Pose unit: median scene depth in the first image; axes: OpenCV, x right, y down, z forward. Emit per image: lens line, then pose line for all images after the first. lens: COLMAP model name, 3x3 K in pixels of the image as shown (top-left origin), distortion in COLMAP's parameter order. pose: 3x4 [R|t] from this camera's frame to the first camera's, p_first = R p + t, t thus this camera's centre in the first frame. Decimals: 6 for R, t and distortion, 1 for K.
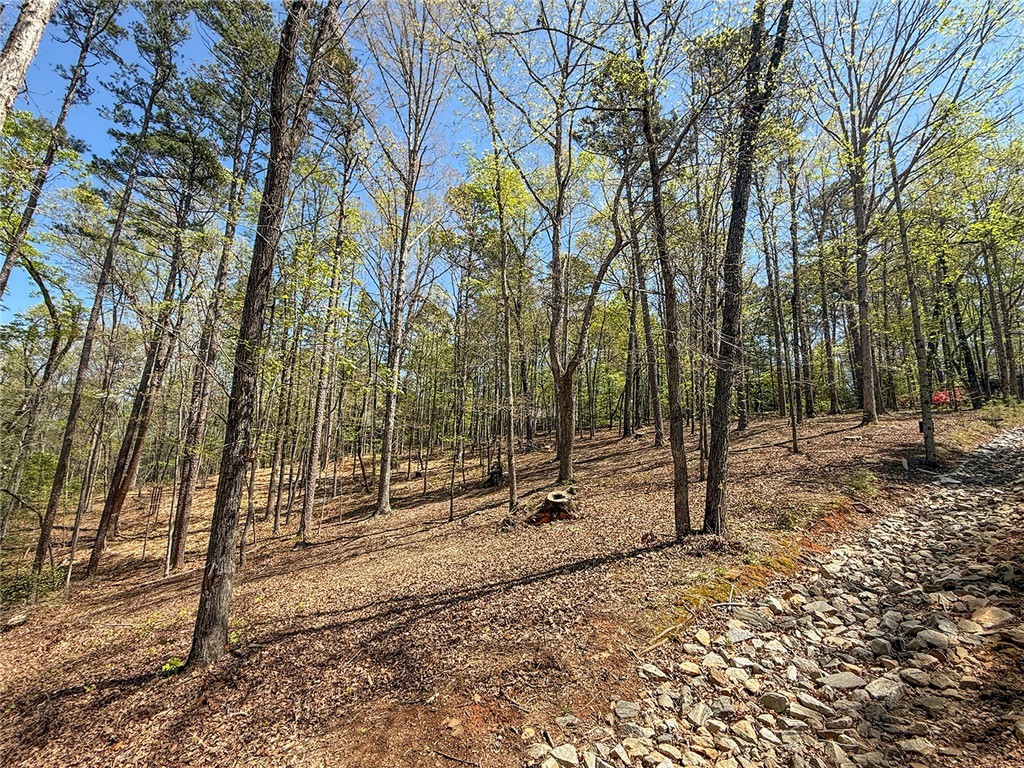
lens RADIAL K [[436.6, 0, 512.0], [0, 436.6, 384.0], [0, 0, 1]] dist [-0.033306, 0.000733]
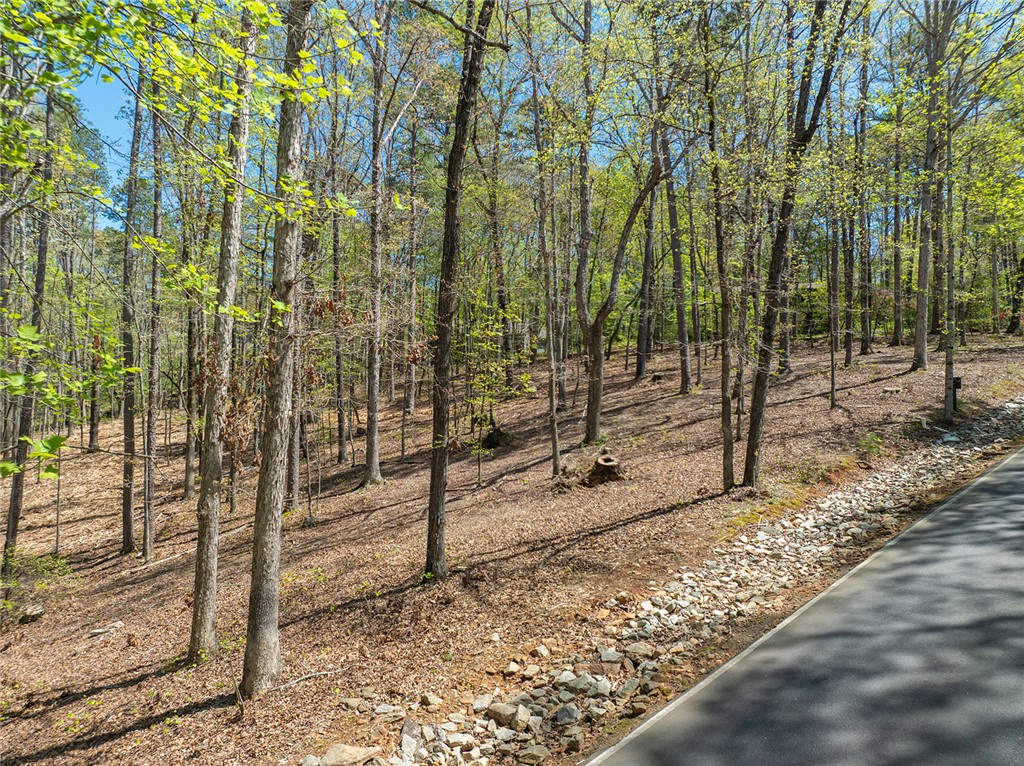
lens RADIAL K [[720.4, 0, 513.3], [0, 720.4, 382.3], [0, 0, 1]] dist [-0.051956, 0.026789]
pose [[0.992883, -0.015045, 0.118140, -0.546874], [-0.003663, 0.987661, 0.156562, -0.336330], [-0.119037, -0.155880, 0.980577, -1.097439]]
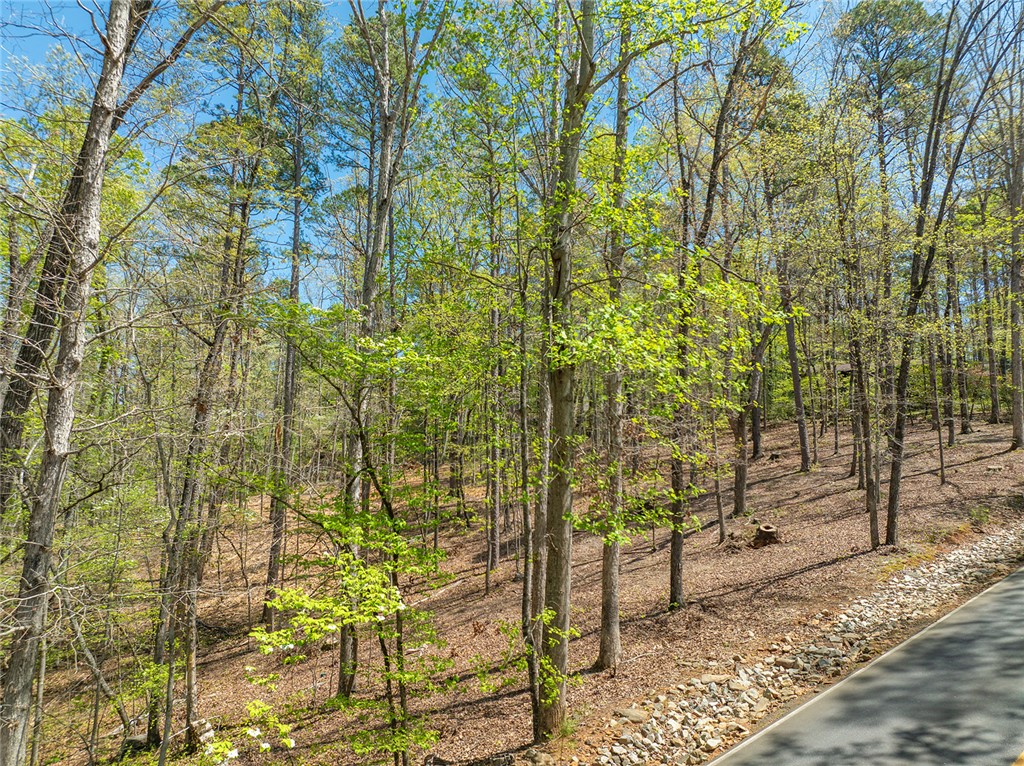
lens RADIAL K [[727.0, 0, 512.0], [0, 727.0, 383.0], [0, 0, 1]] dist [-0.088441, 0.064999]
pose [[0.999670, -0.019126, 0.017166, -1.212514], [0.018103, 0.998158, 0.057903, -0.562056], [-0.018242, -0.057573, 0.998175, -2.000197]]
